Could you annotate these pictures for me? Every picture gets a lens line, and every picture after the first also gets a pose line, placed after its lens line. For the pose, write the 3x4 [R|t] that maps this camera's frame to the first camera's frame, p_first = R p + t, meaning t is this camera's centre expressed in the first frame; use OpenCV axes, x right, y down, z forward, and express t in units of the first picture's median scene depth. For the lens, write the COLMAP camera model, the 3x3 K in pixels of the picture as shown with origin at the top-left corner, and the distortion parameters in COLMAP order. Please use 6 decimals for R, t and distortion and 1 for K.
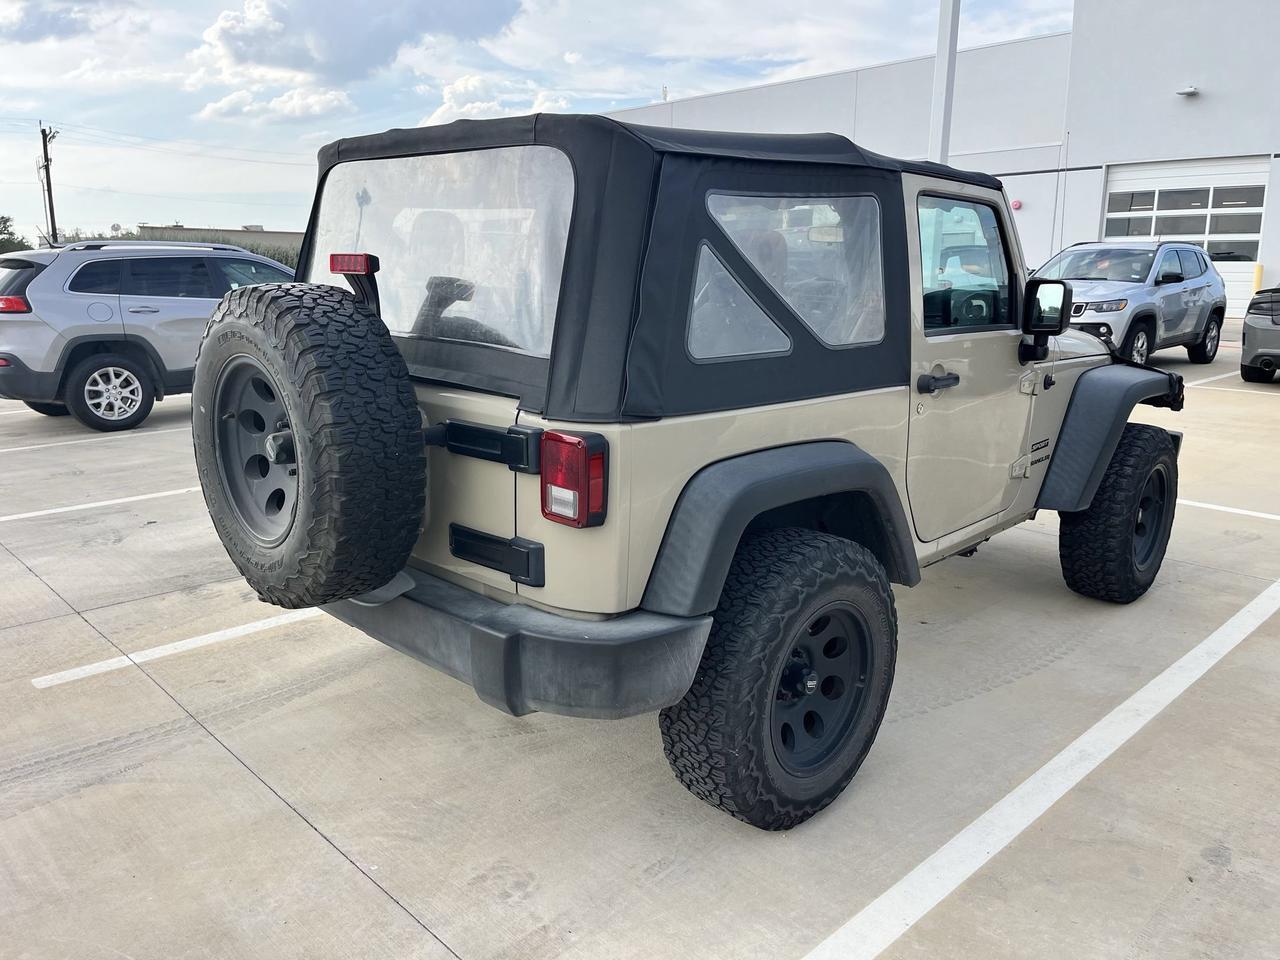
lens RADIAL K [[954.7, 0, 640.0], [0, 954.7, 480.0], [0, 0, 1]] dist [0.044639, -0.065639]
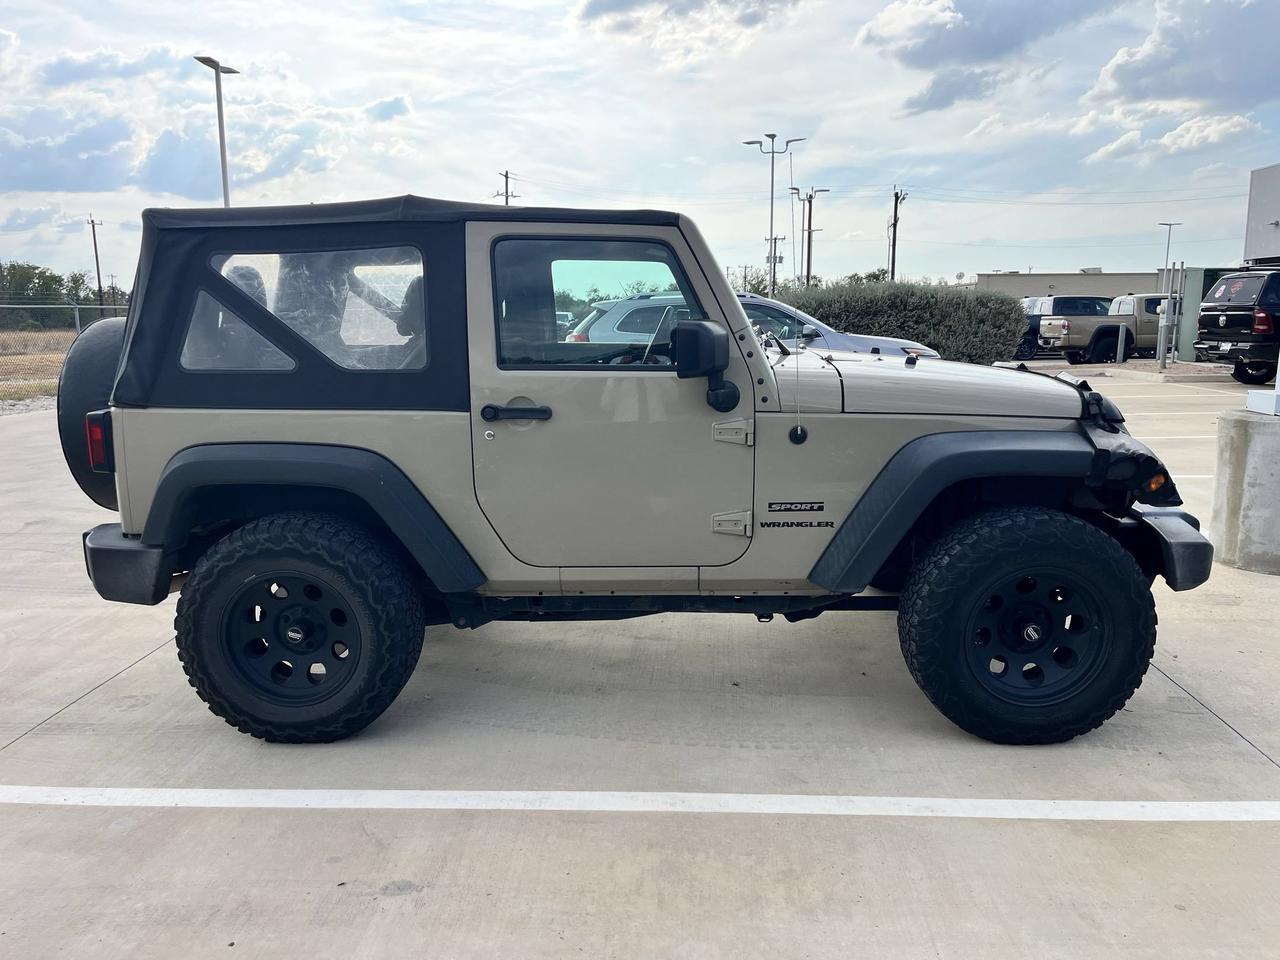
lens RADIAL K [[951.7, 0, 639.4], [0, 951.7, 495.3], [0, 0, 1]] dist [0.026153, -0.001865]
pose [[0.692631, 0.129603, -0.709553, 1.342596], [-0.149171, 0.988196, 0.034884, -0.079426], [0.705698, 0.081683, 0.703788, 0.415648]]
